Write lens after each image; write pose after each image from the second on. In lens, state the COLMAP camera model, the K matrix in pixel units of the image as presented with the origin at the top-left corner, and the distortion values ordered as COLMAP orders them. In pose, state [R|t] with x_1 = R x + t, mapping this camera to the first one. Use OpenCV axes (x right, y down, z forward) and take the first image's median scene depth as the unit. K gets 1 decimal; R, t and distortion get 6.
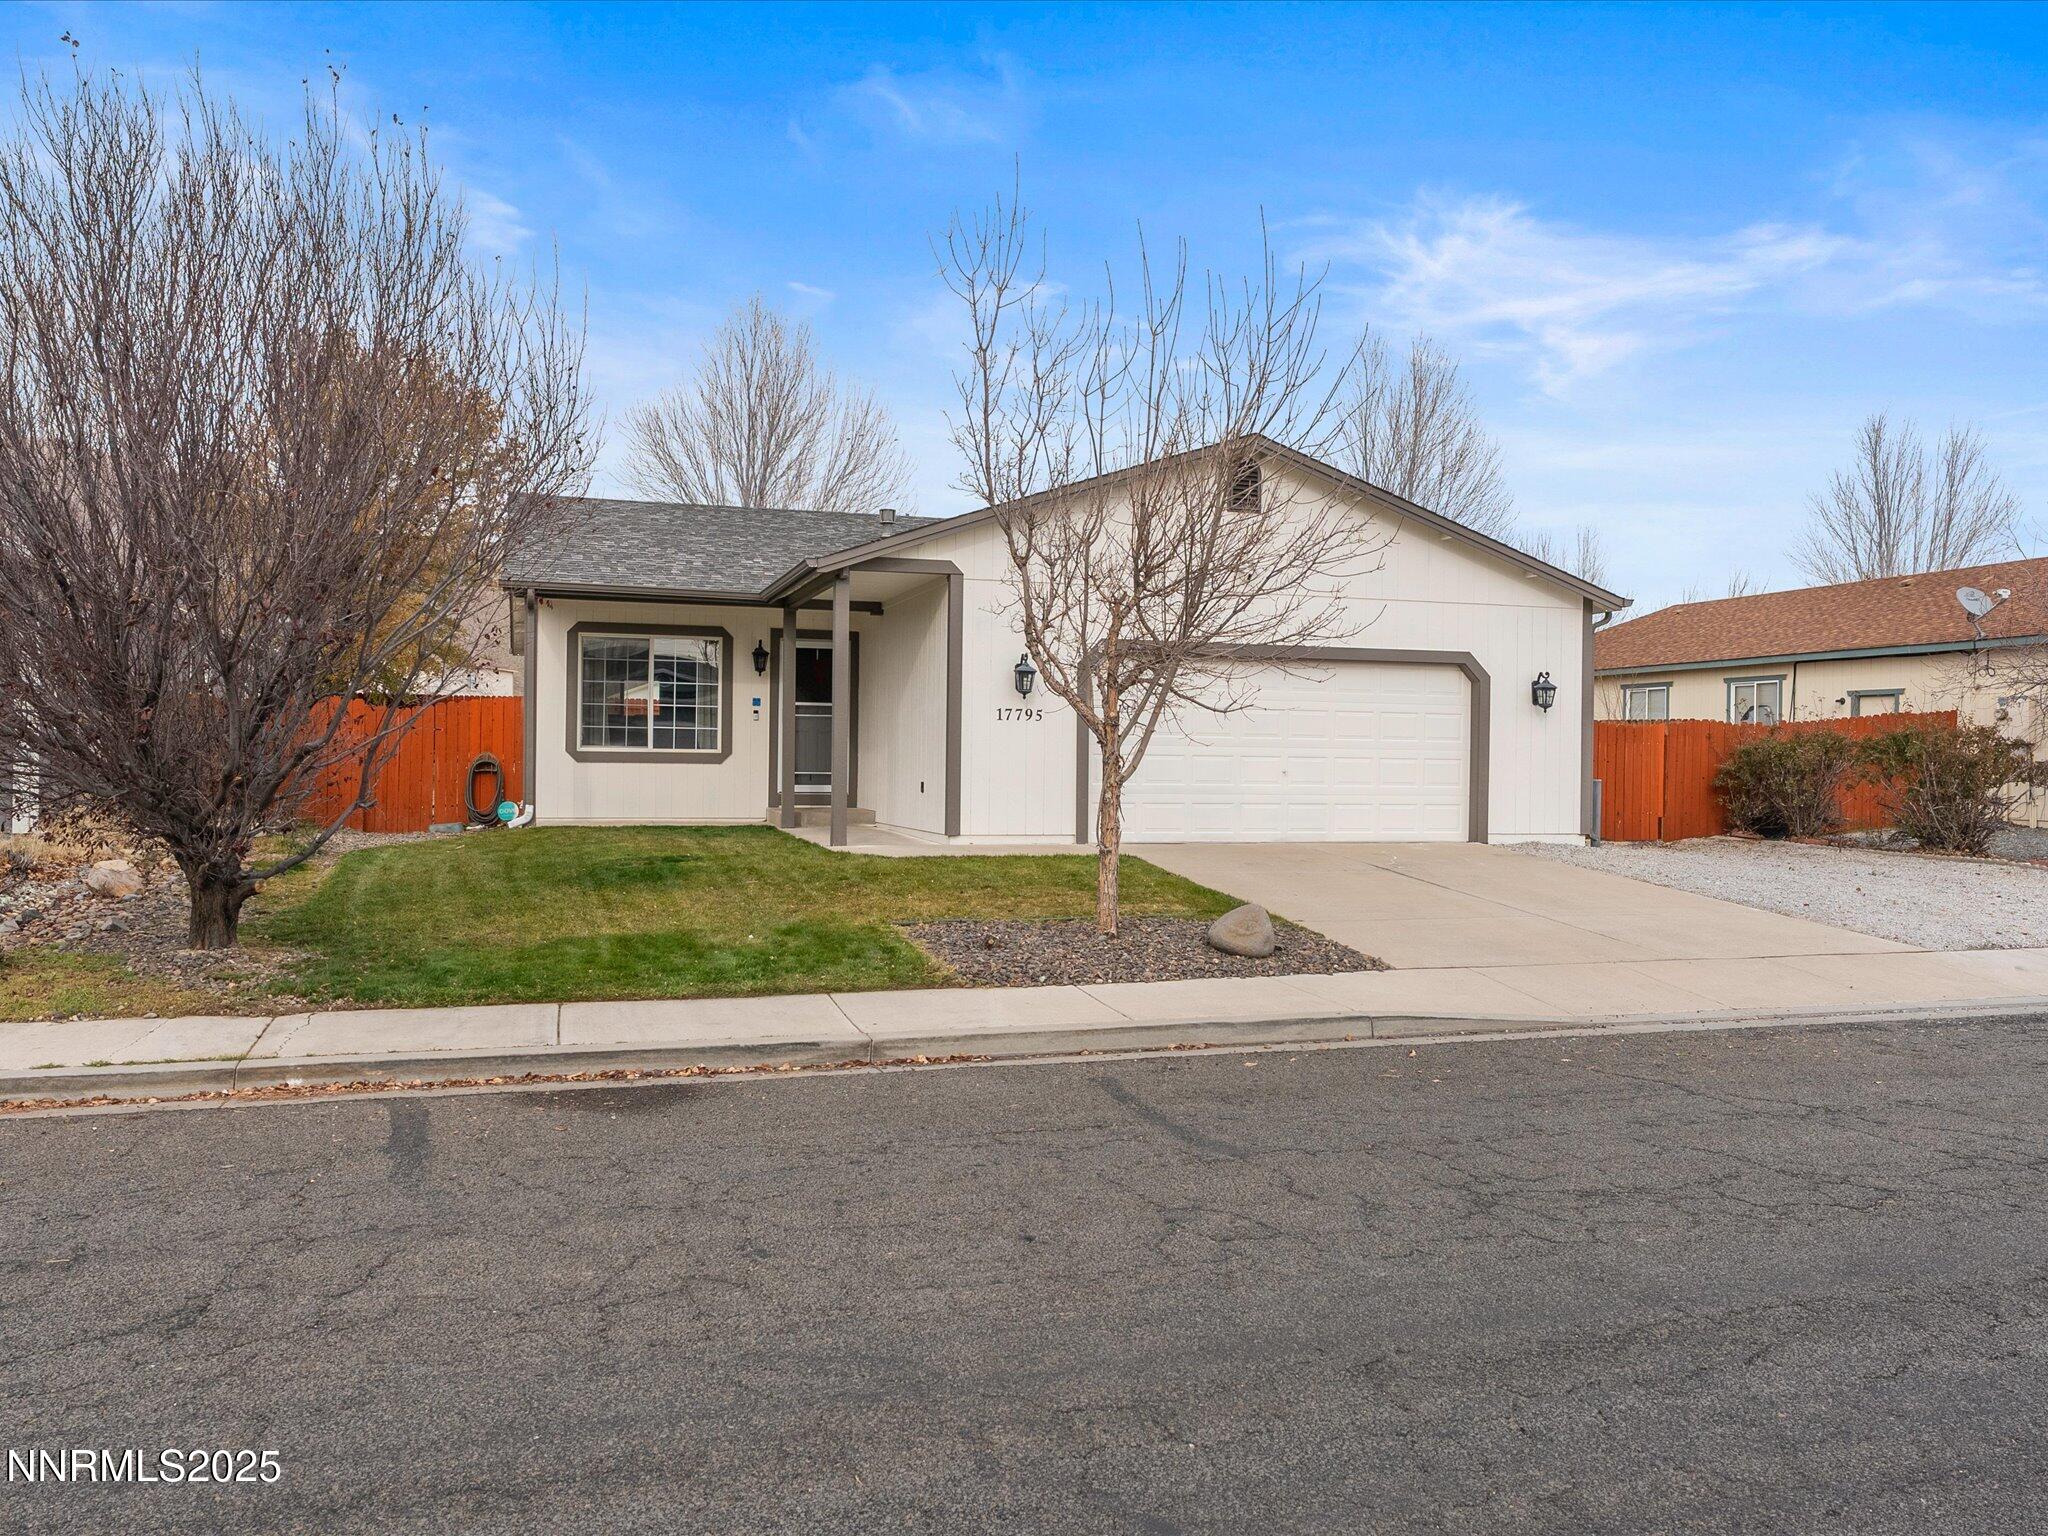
lens RADIAL K [[1571.9, 0, 1024.0], [0, 1571.9, 768.0], [0, 0, 1]] dist [-0.003716, -0.003897]
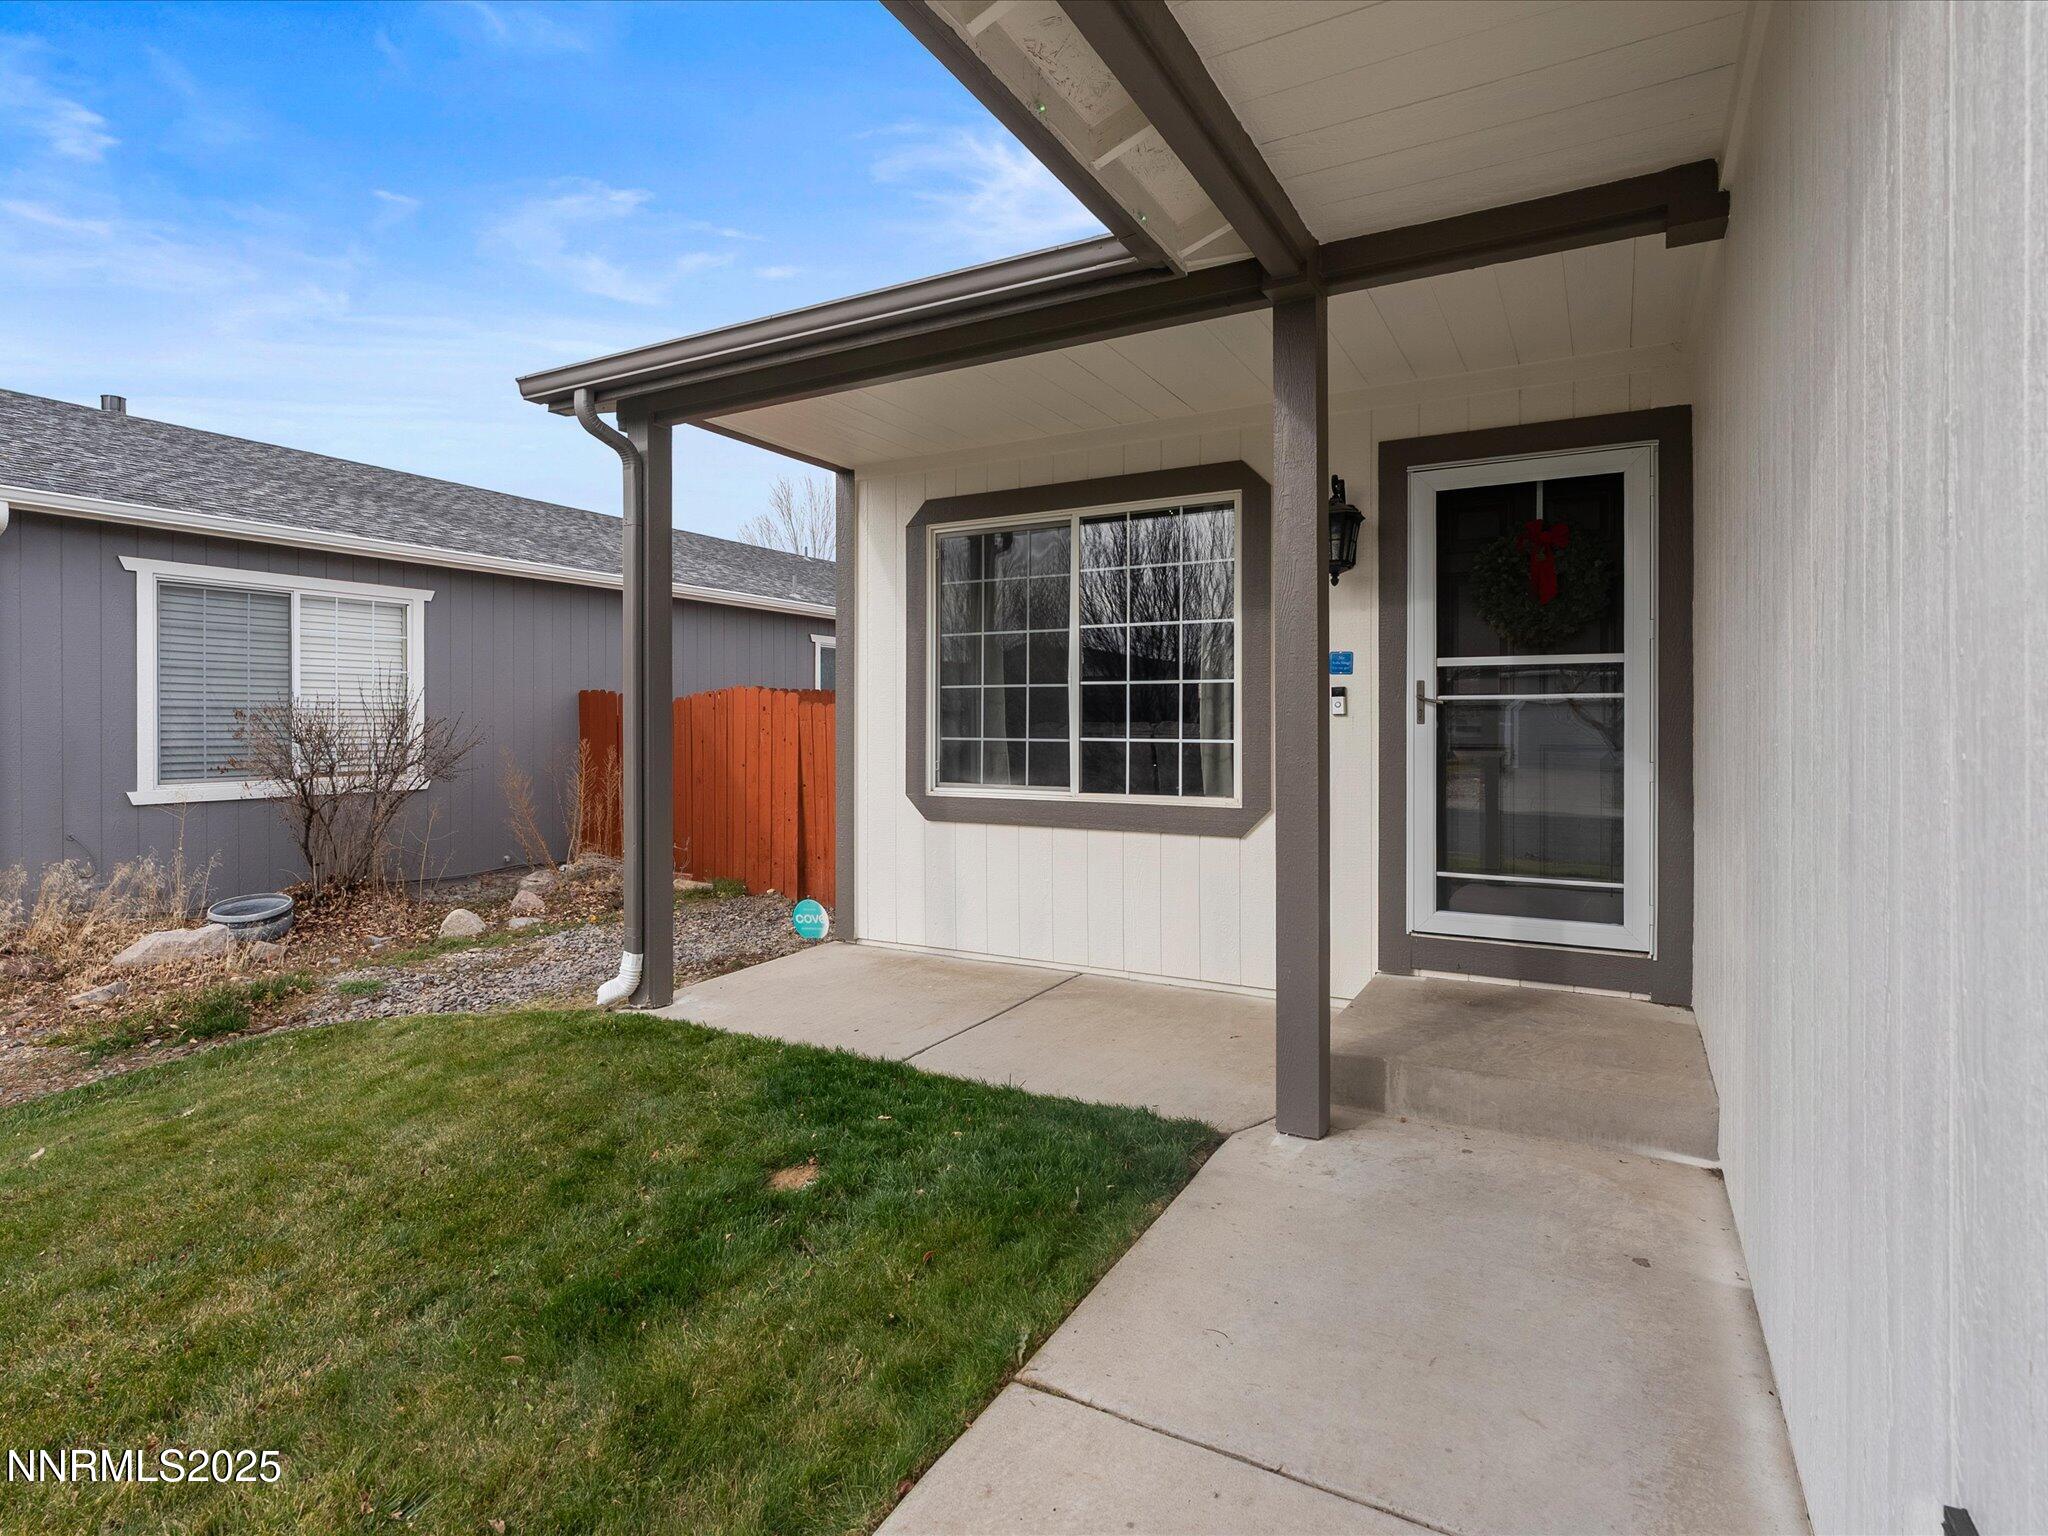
lens RADIAL K [[1051.7, 0, 1032.3], [0, 1051.7, 726.7], [0, 0, 1]] dist [-0.003481, -0.001191]
pose [[0.688845, -0.011576, -0.724816, -0.051117], [0.006450, 0.999931, -0.009840, -0.026996], [0.724880, 0.002104, 0.688872, 0.819261]]
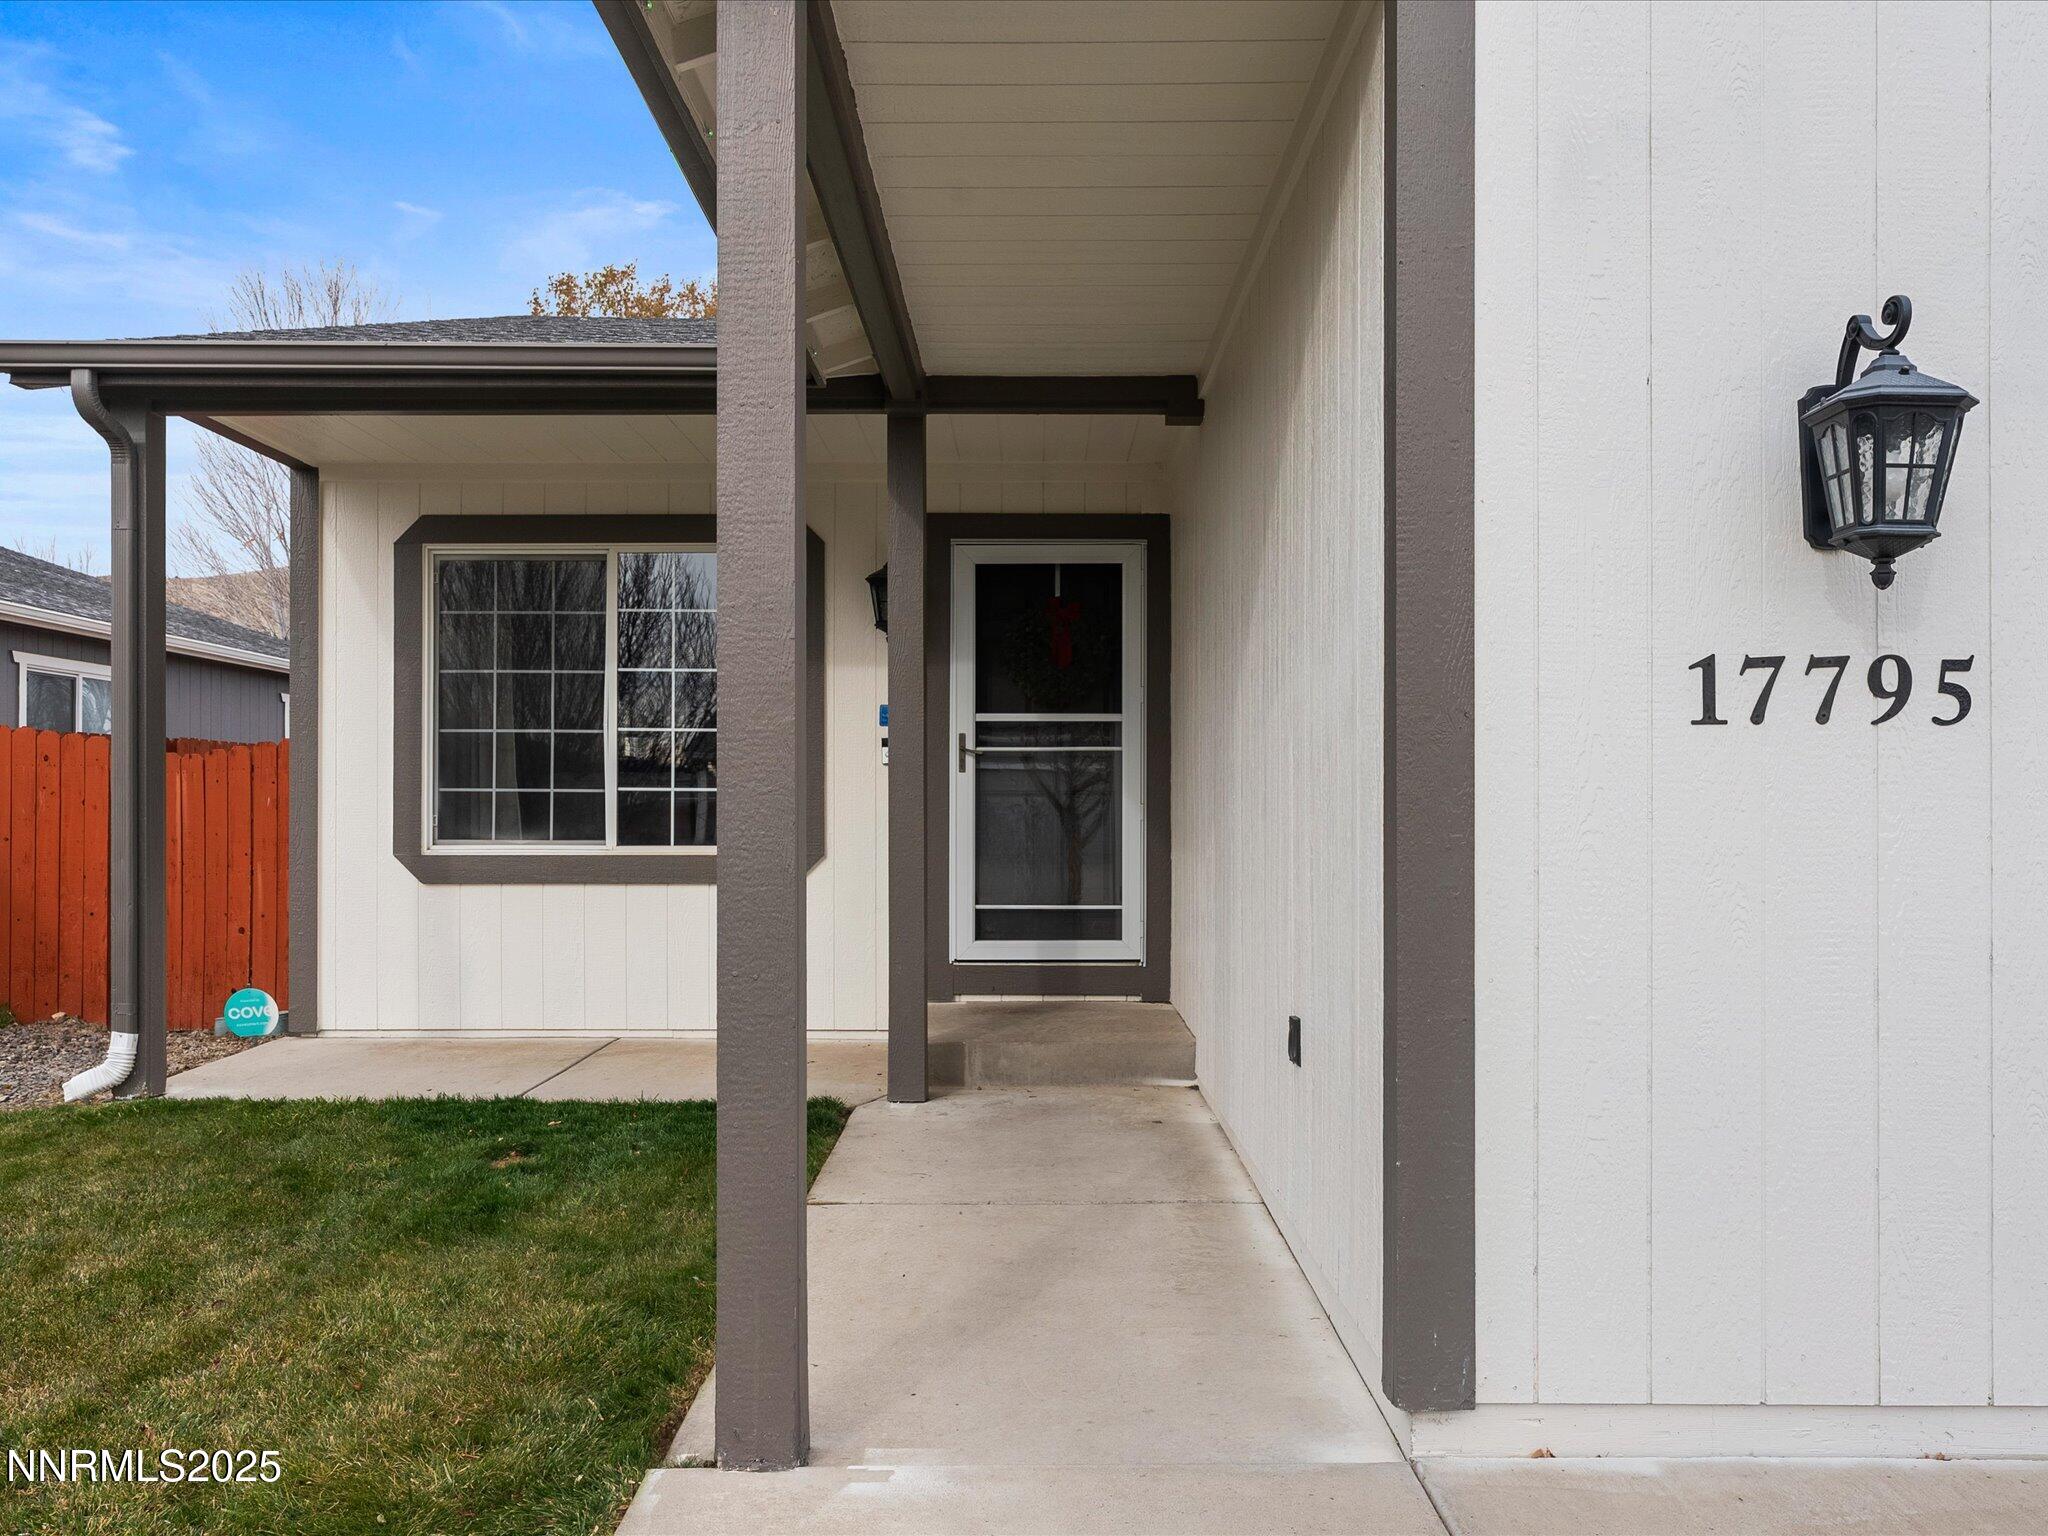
lens RADIAL K [[1578.4, 0, 1023.0], [0, 1578.4, 815.0], [0, 0, 1]] dist [0.000981, -0.000768]
pose [[0.951637, -0.012008, -0.306990, -0.027824], [0.011558, 0.999928, -0.003283, -0.017628], [0.307007, -0.000425, 0.951707, 0.679953]]
